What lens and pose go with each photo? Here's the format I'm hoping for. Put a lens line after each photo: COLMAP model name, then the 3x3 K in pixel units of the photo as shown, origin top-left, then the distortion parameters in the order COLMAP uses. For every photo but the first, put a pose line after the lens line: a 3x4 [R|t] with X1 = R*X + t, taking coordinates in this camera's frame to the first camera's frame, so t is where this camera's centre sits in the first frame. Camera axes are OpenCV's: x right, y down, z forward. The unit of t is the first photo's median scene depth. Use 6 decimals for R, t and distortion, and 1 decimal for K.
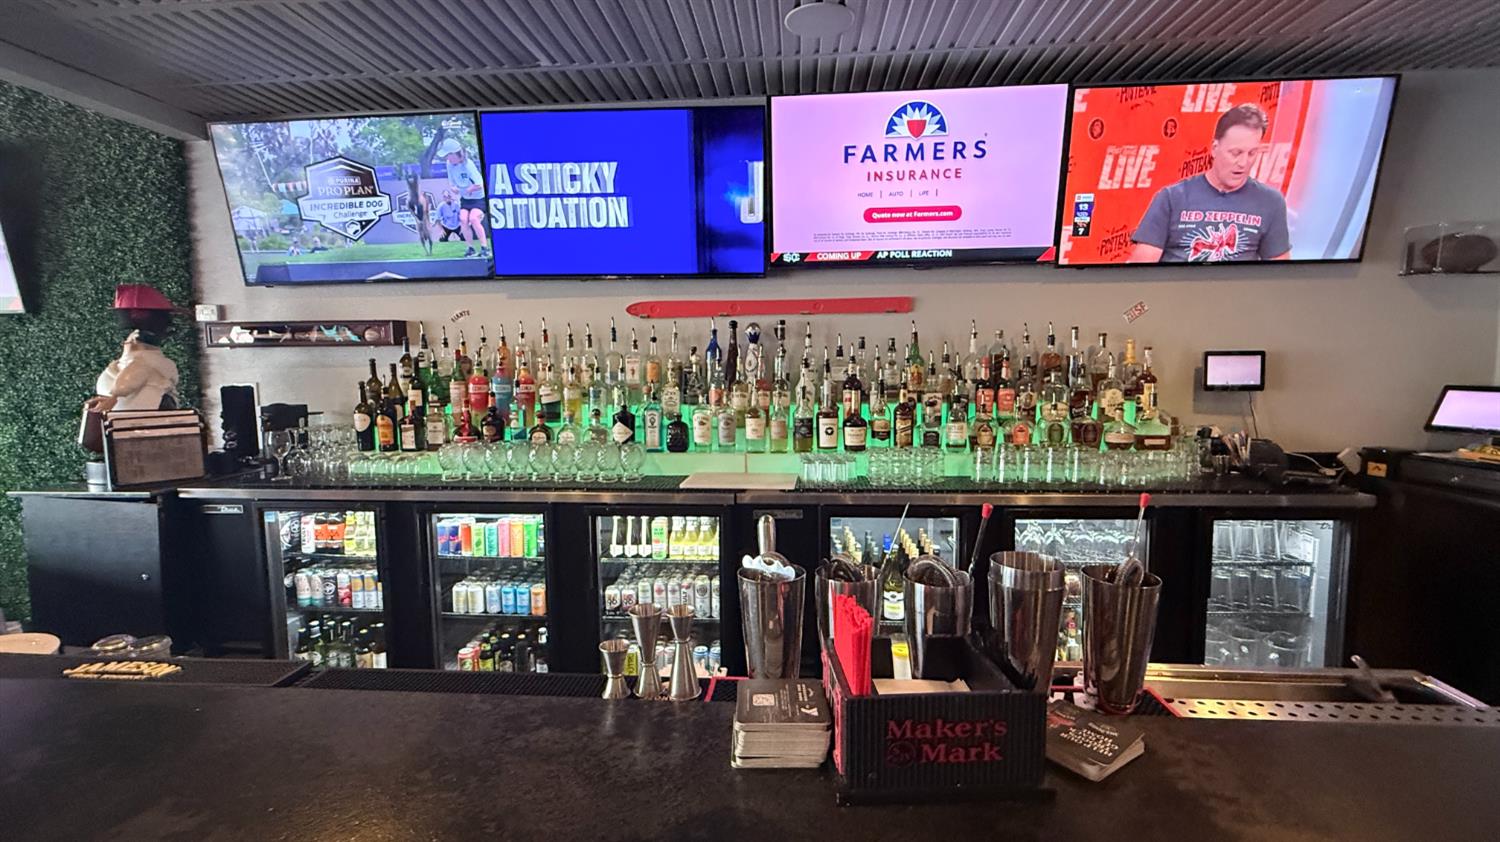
lens RADIAL K [[670.9, 0, 748.8], [0, 670.9, 416.4], [0, 0, 1]] dist [-0.000265, -0.000501]
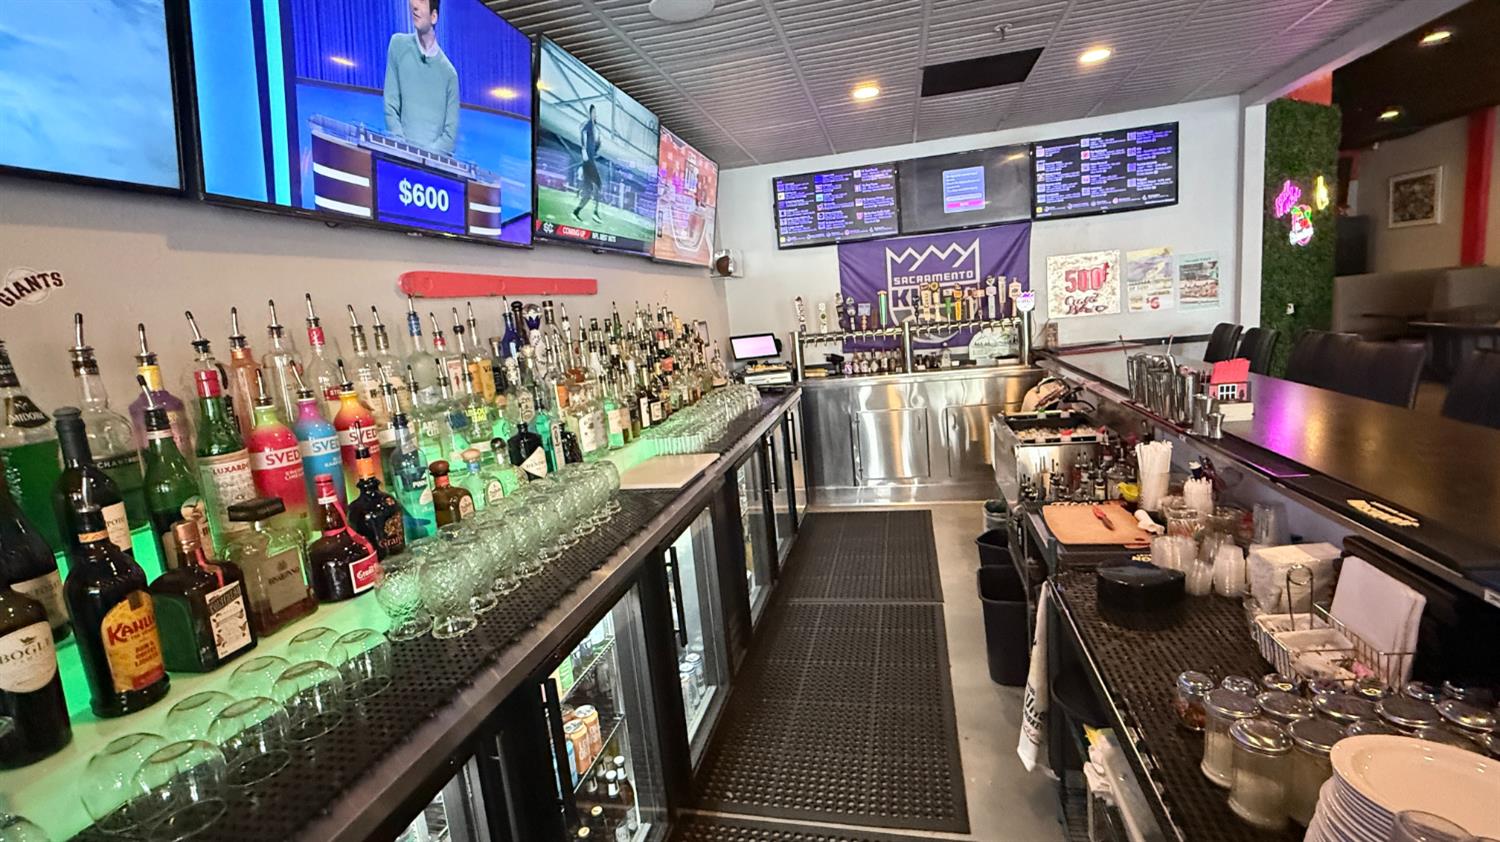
lens RADIAL K [[670.9, 0, 748.8], [0, 670.9, 416.4], [0, 0, 1]] dist [-0.000265, -0.000501]
pose [[0.142868, -0.161010, 0.976557, -0.803510], [0.183728, 0.973844, 0.133684, -0.071119], [-0.972539, 0.160322, 0.168714, 0.663651]]
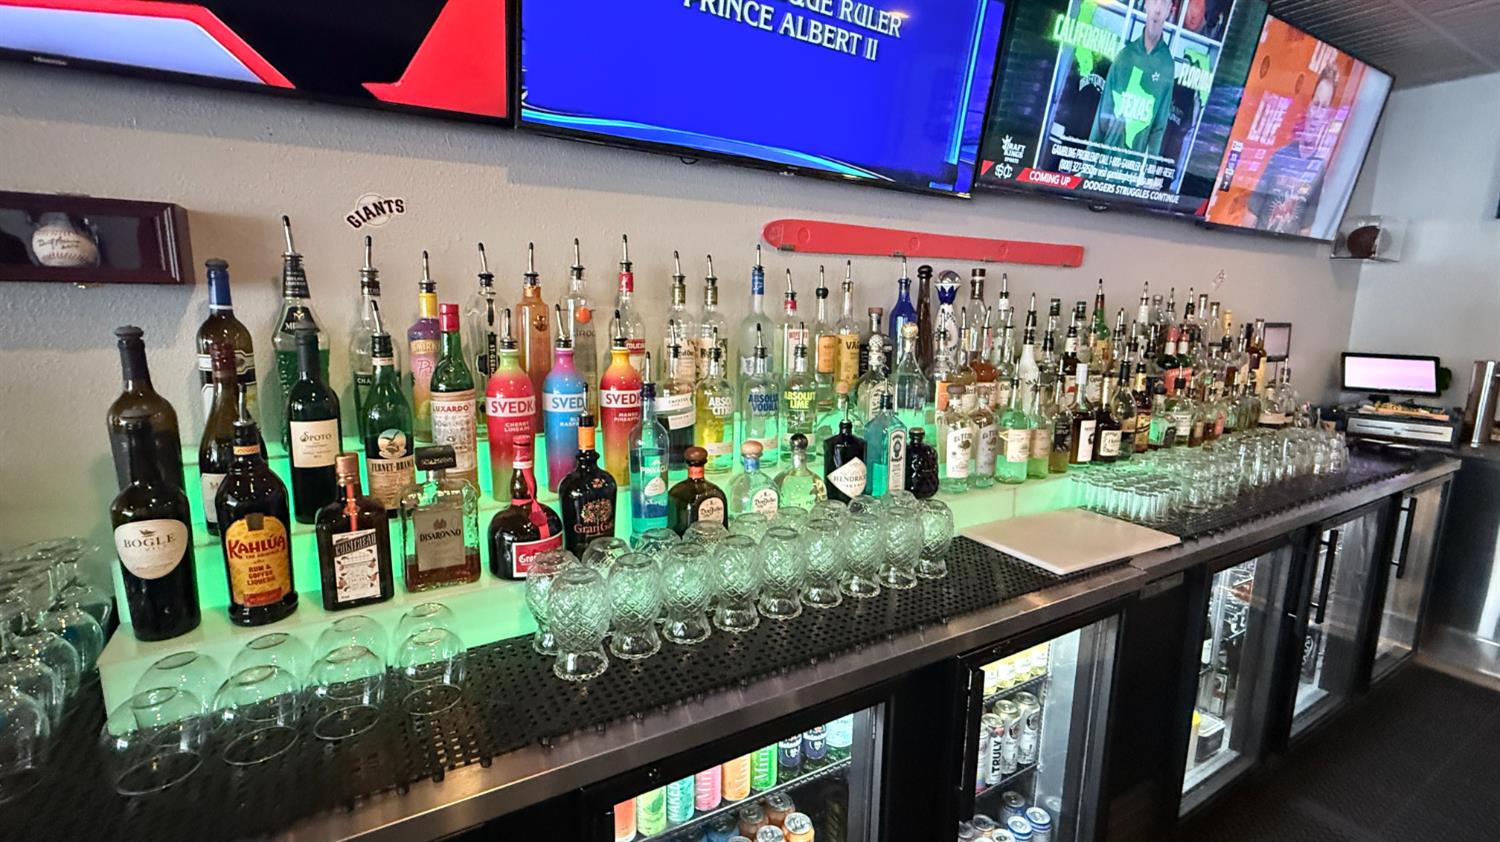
lens RADIAL K [[670.9, 0, 748.8], [0, 670.9, 416.4], [0, 0, 1]] dist [-0.000265, -0.000501]
pose [[0.814899, -0.074347, 0.574815, -0.540031], [0.027625, 0.995594, 0.089607, -0.069122], [-0.578944, -0.057141, 0.813363, 0.623236]]
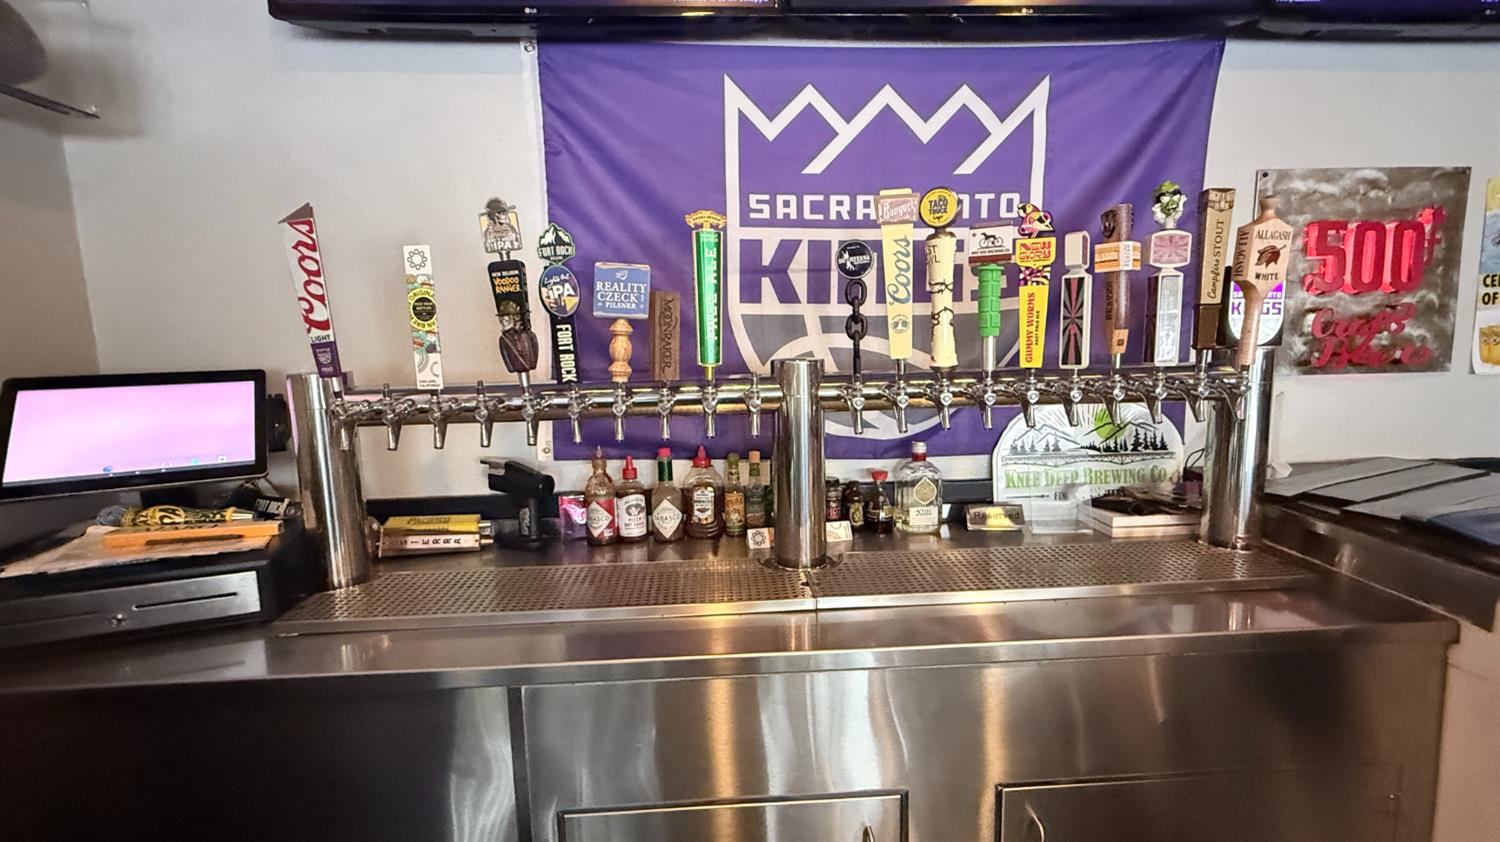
lens RADIAL K [[670.9, 0, 748.8], [0, 670.9, 416.4], [0, 0, 1]] dist [-0.000265, -0.000501]
pose [[-0.126561, -0.120819, 0.984574, 0.580546], [0.115487, 0.984011, 0.135595, -0.027636], [-0.985213, 0.130867, -0.110585, 0.603092]]
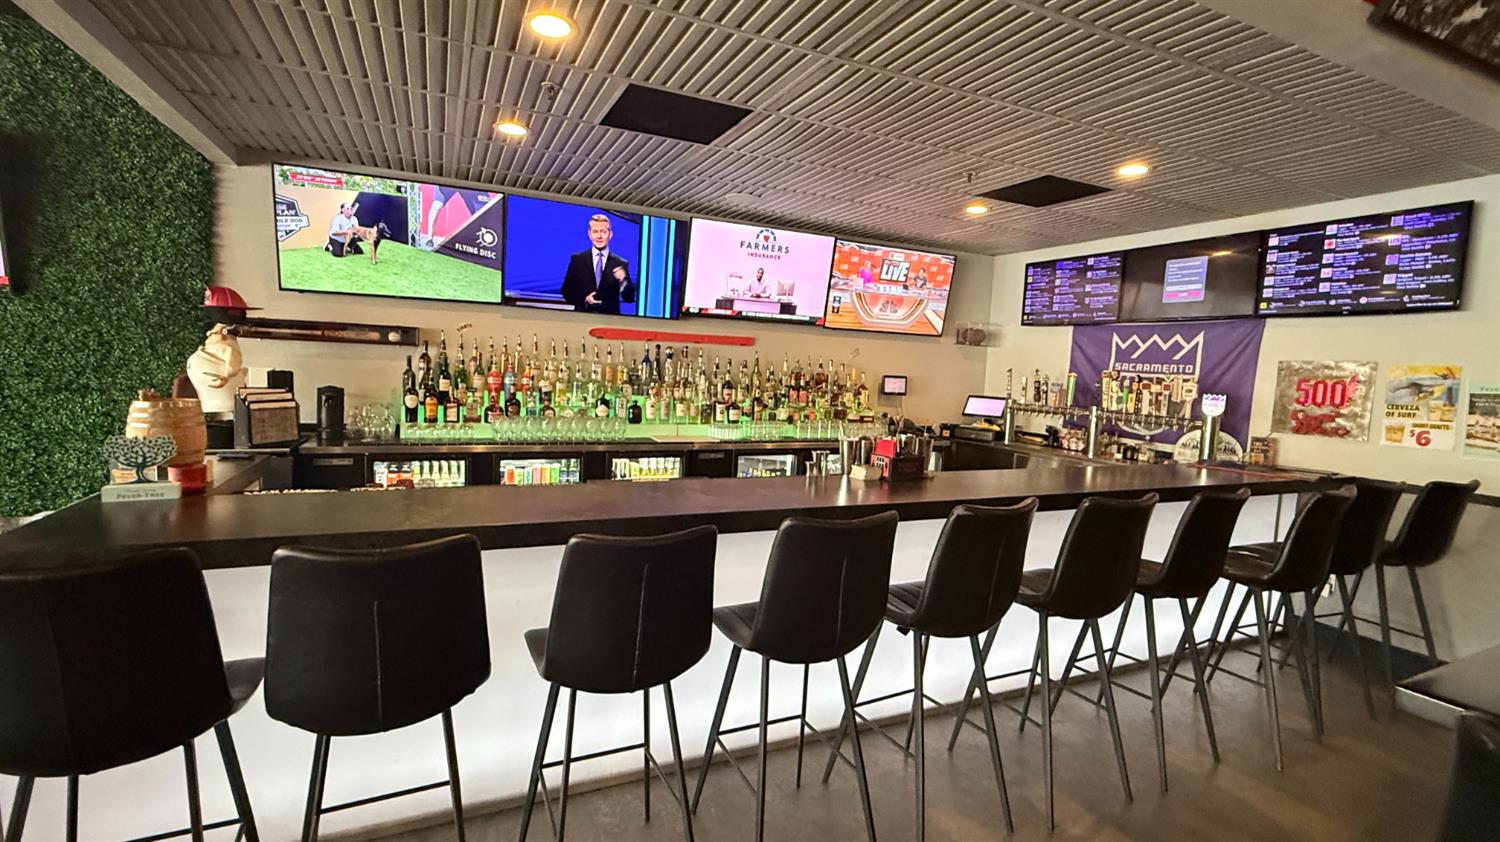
lens RADIAL K [[670.9, 0, 748.8], [0, 670.9, 416.4], [0, 0, 1]] dist [-0.000265, -0.000501]
pose [[0.871118, 0.010695, 0.490957, -0.664383], [-0.008880, 0.999942, -0.006027, 0.042722], [-0.490993, 0.000890, 0.871163, -0.559026]]
